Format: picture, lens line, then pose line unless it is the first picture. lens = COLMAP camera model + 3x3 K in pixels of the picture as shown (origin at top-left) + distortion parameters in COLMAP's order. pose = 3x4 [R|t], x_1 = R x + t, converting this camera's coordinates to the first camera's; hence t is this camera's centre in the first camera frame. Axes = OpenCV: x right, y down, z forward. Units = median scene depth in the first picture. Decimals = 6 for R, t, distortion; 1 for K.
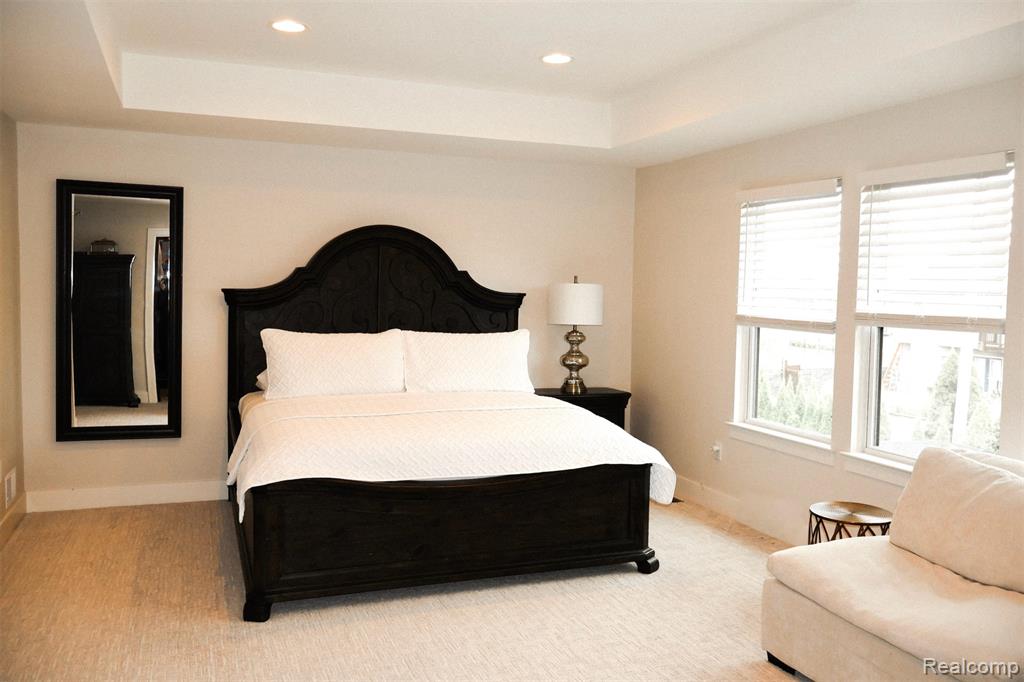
lens RADIAL K [[847.8, 0, 513.3], [0, 847.8, 340.4], [0, 0, 1]] dist [-0.011033, 0.007901]
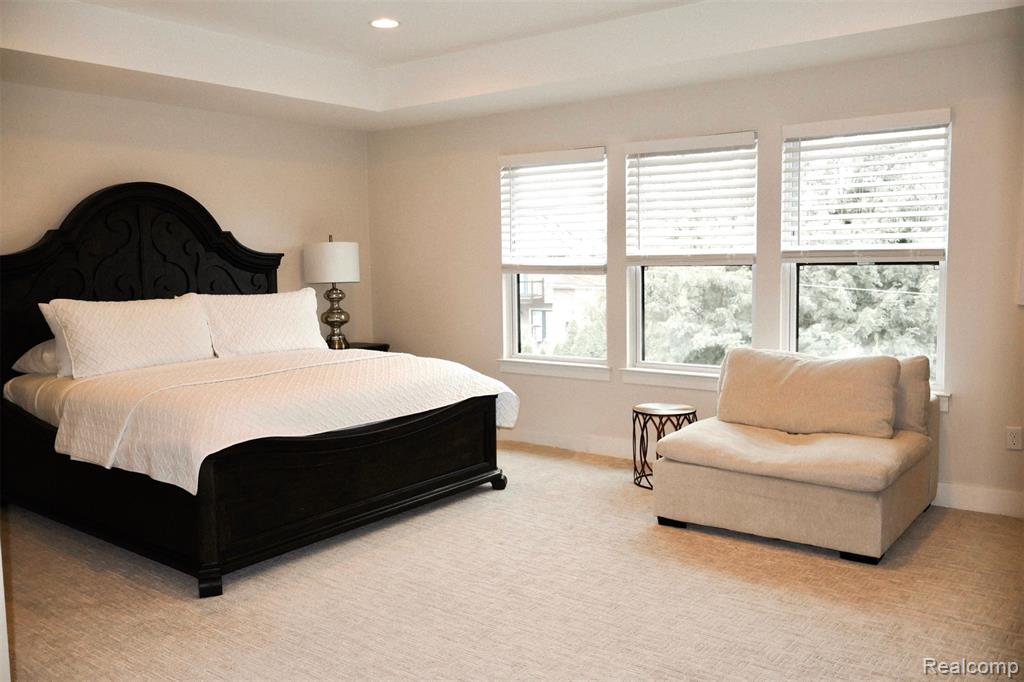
lens RADIAL K [[847.8, 0, 513.8], [0, 847.8, 339.2], [0, 0, 1]] dist [-0.011033, 0.007901]
pose [[0.855389, -0.082597, 0.511359, -0.339444], [0.063555, 0.996481, 0.054643, 0.009426], [-0.514073, -0.014242, 0.857628, 0.009334]]
